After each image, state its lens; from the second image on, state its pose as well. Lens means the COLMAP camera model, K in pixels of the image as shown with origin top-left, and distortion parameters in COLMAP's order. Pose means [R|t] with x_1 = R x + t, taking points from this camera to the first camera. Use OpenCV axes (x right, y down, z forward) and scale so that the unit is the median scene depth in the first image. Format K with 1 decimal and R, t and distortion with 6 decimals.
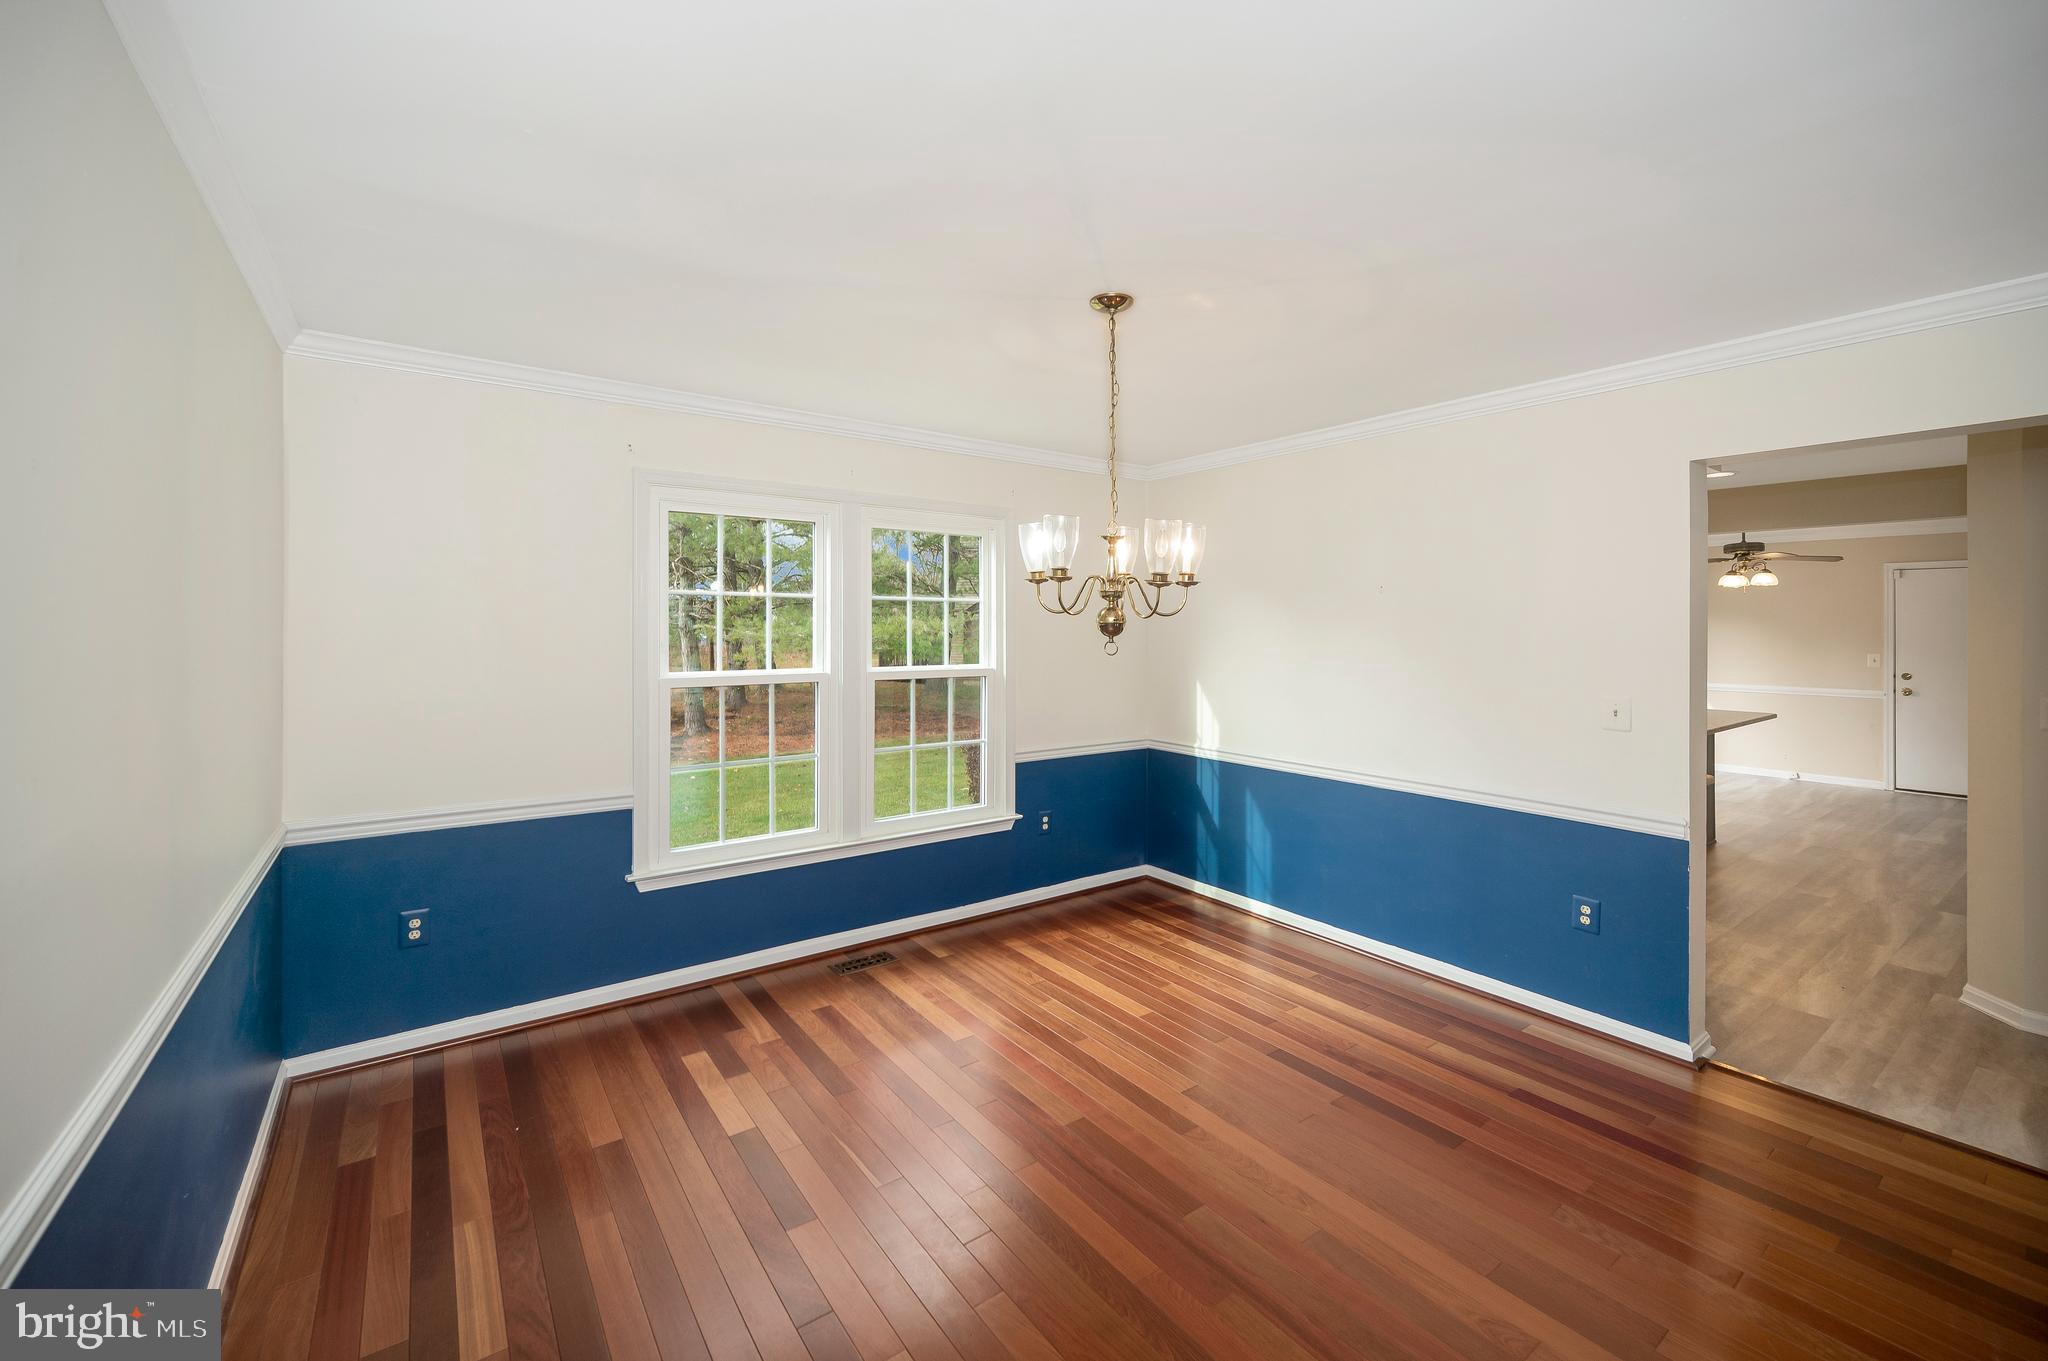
lens RADIAL K [[830.2, 0, 1018.3], [0, 830.2, 625.8], [0, 0, 1]] dist [0.001940, -0.000937]
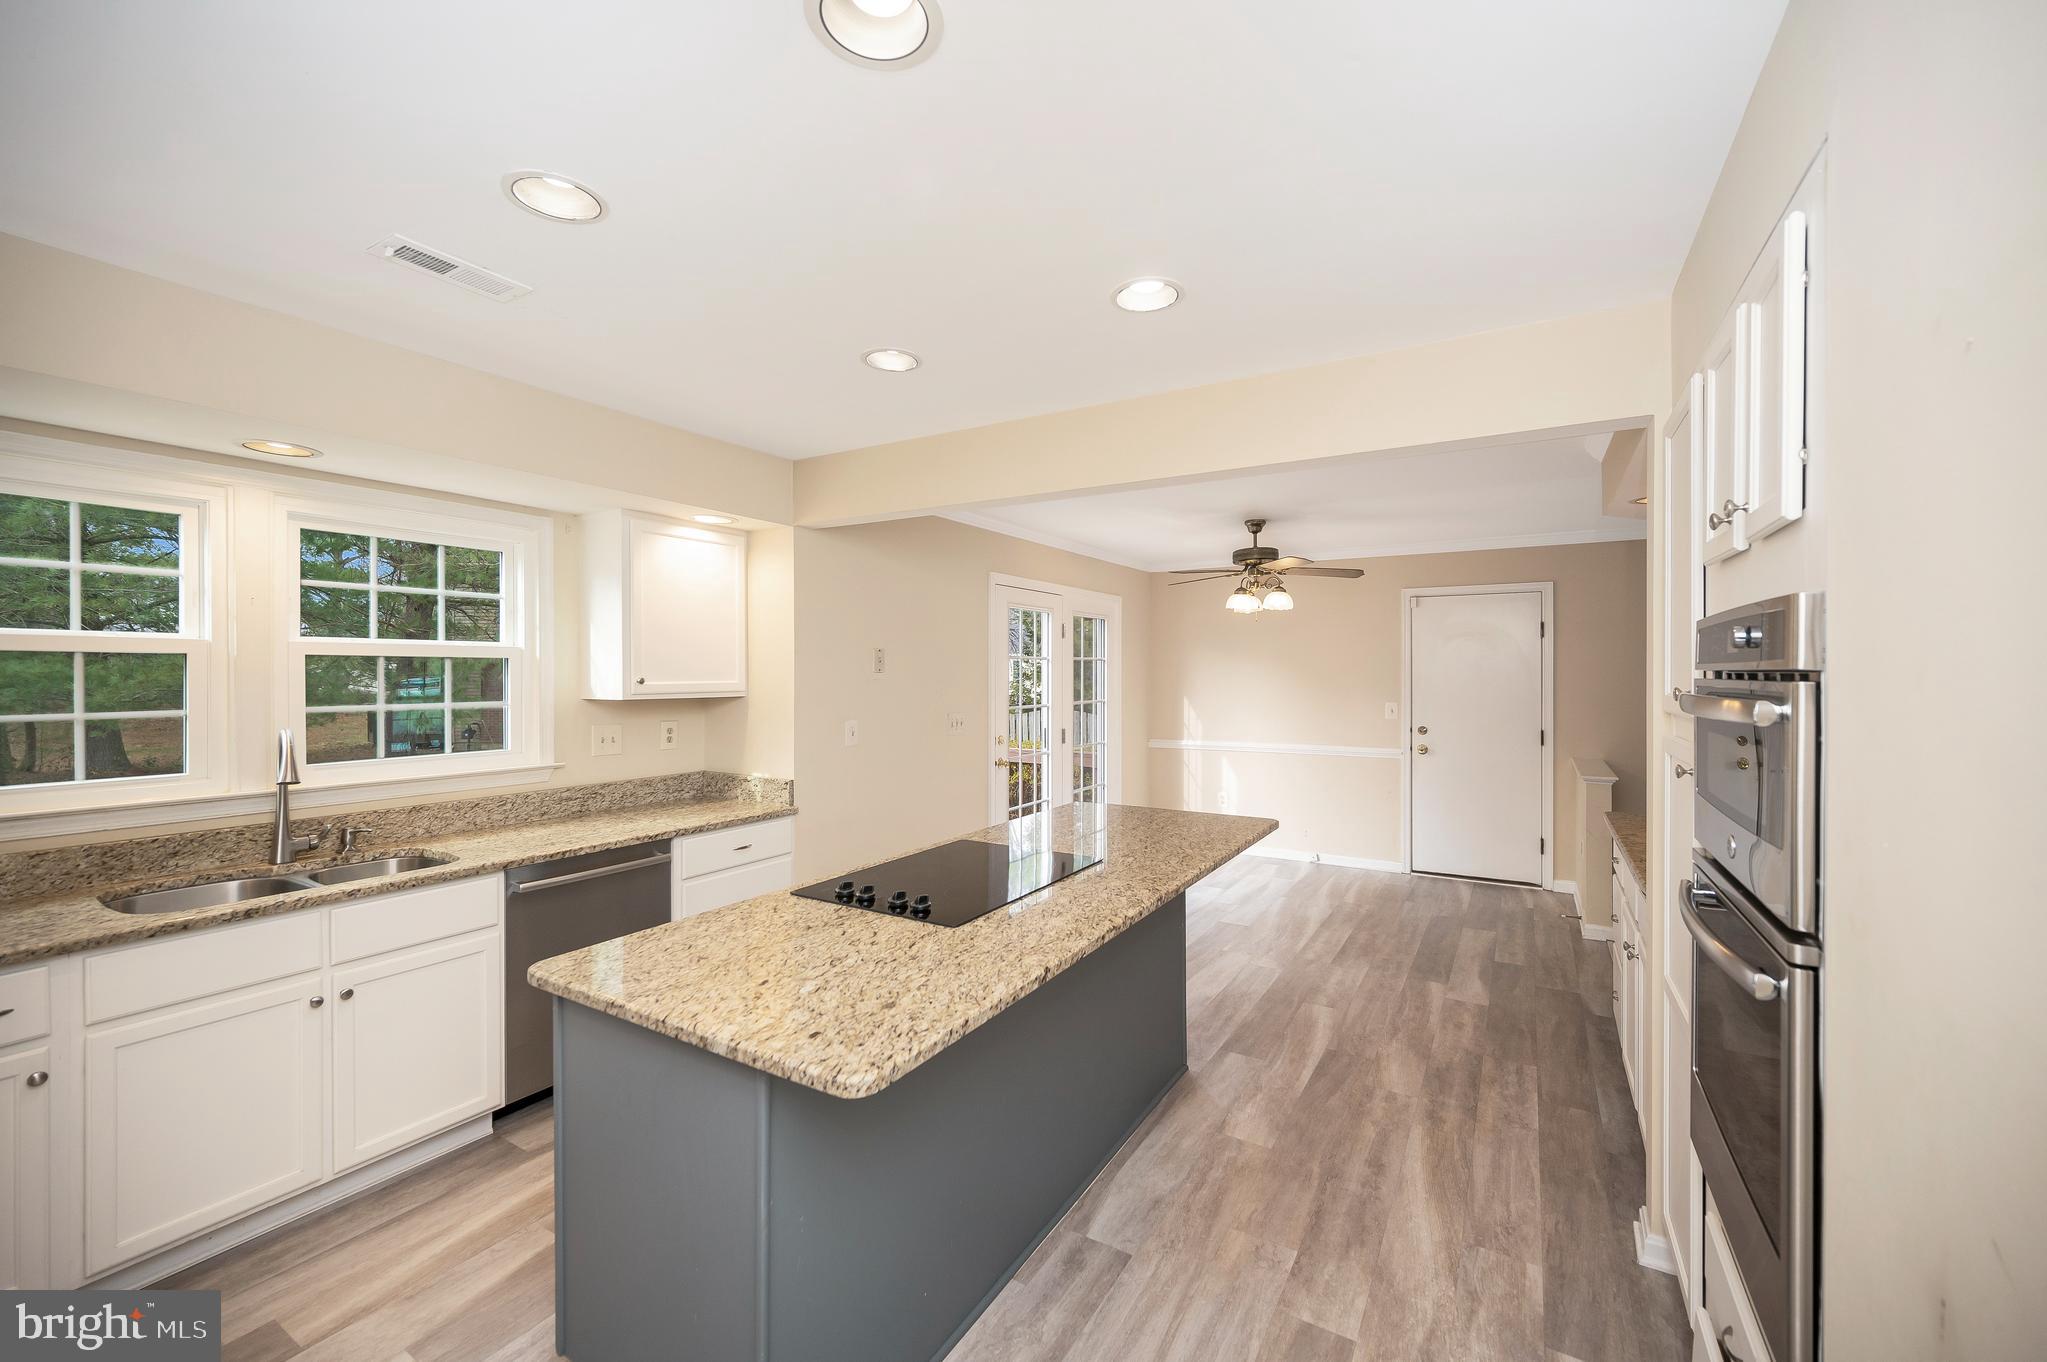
lens RADIAL K [[829.8, 0, 1023.1], [0, 829.8, 678.7], [0, 0, 1]] dist [0.001940, -0.000937]
pose [[0.920293, -0.007355, 0.391162, 0.404514], [0.003457, 0.999937, 0.010667, 0.001465], [-0.391215, -0.008465, 0.920260, 0.417629]]
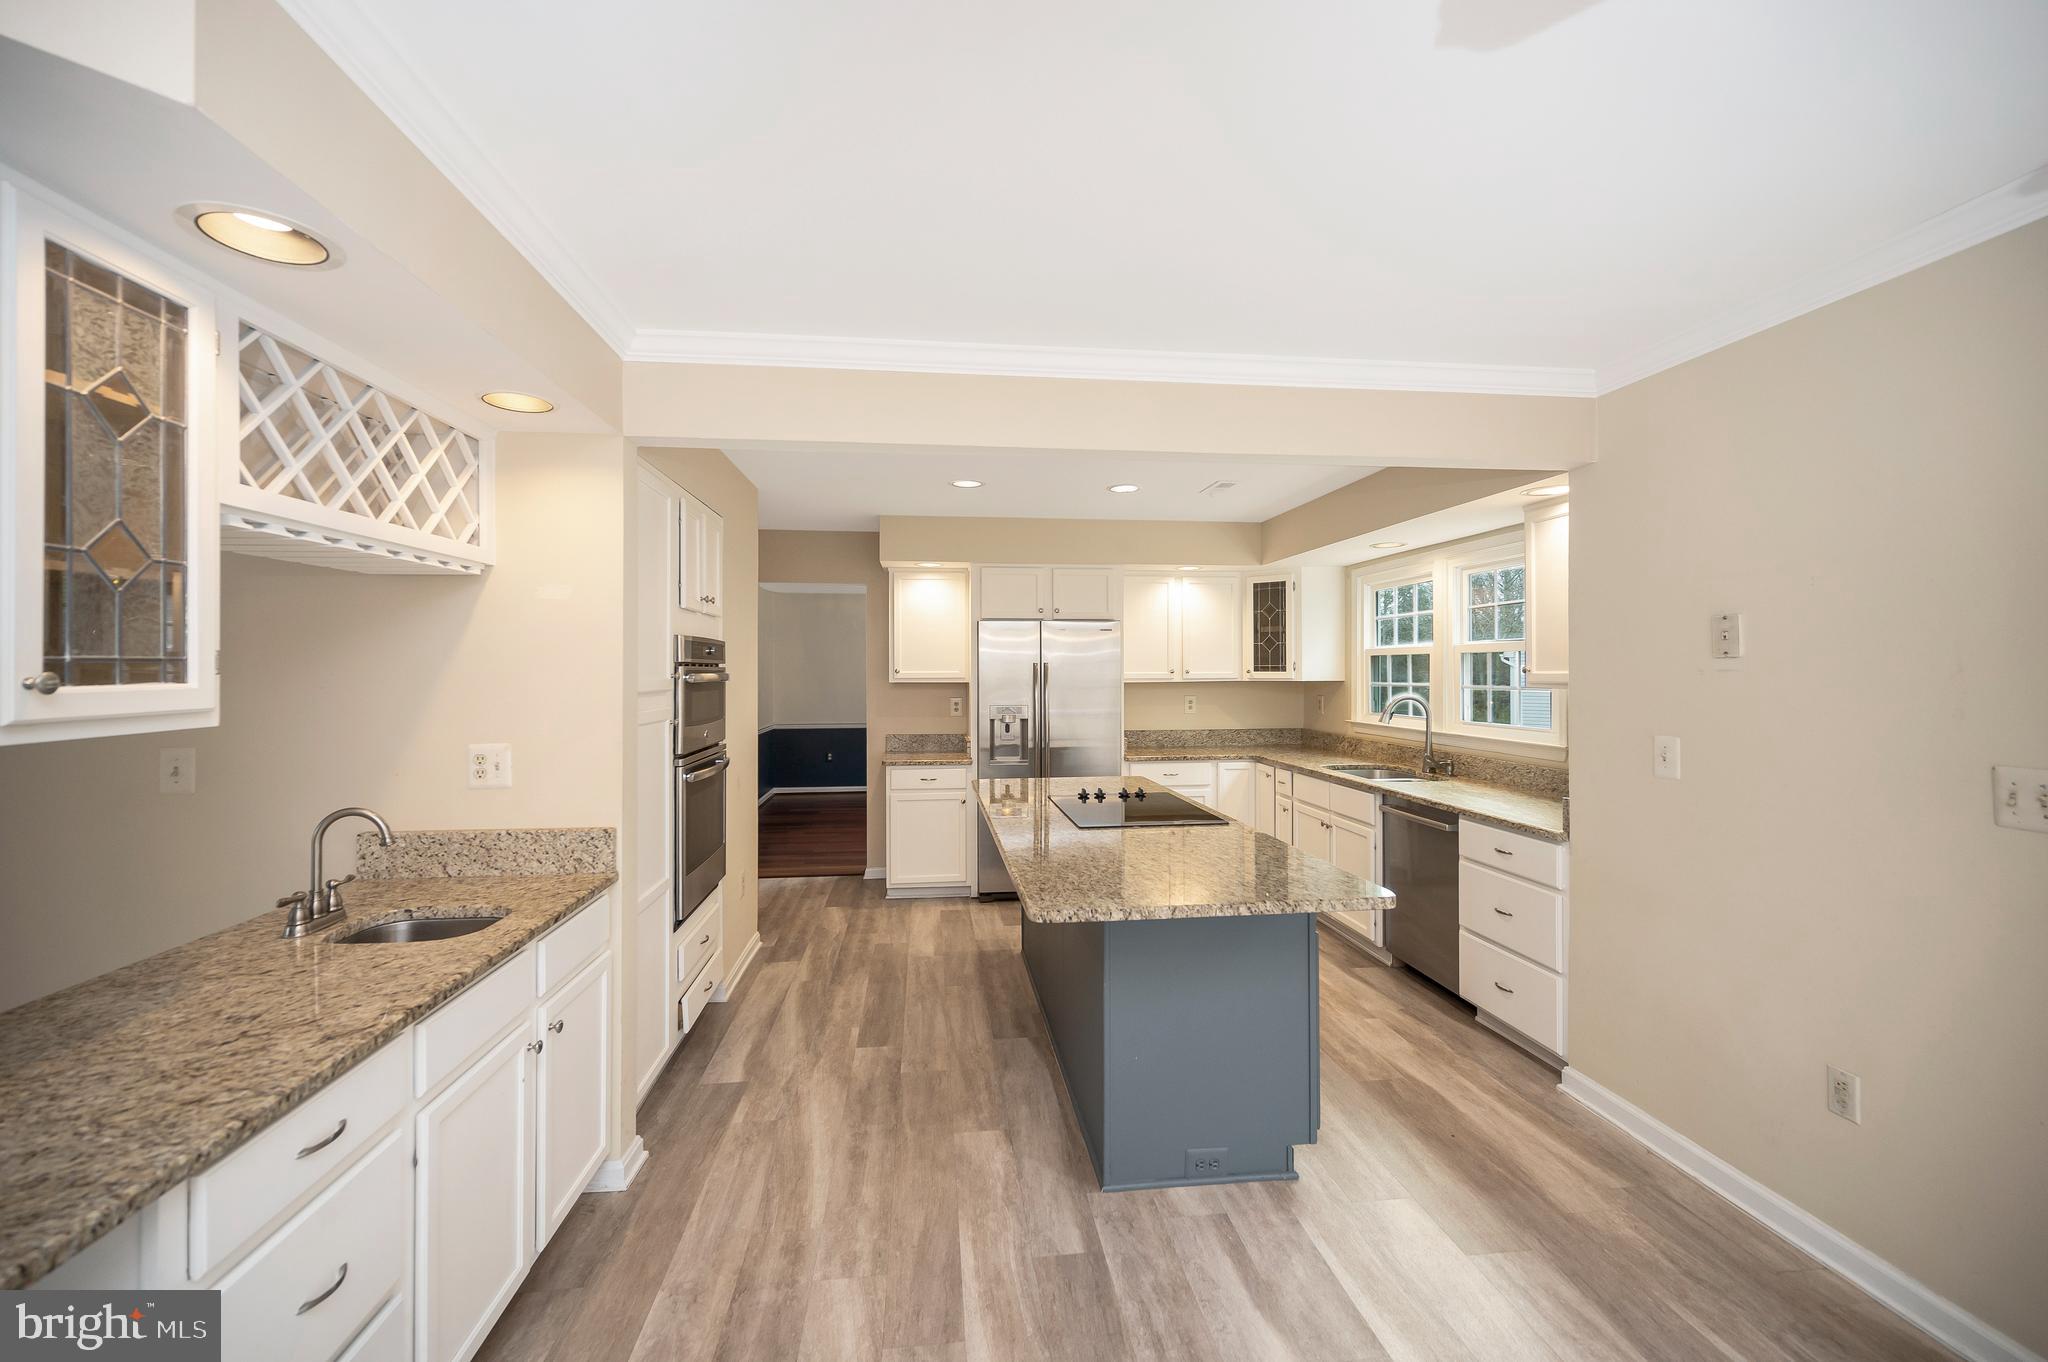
lens RADIAL K [[830.2, 0, 1030.2], [0, 830.2, 657.3], [0, 0, 1]] dist [0.001940, -0.000937]
pose [[-0.478467, -0.016421, -0.877952, 0.925430], [0.000521, 0.999820, -0.018984, 0.008172], [0.878105, -0.009540, -0.478372, 0.888626]]
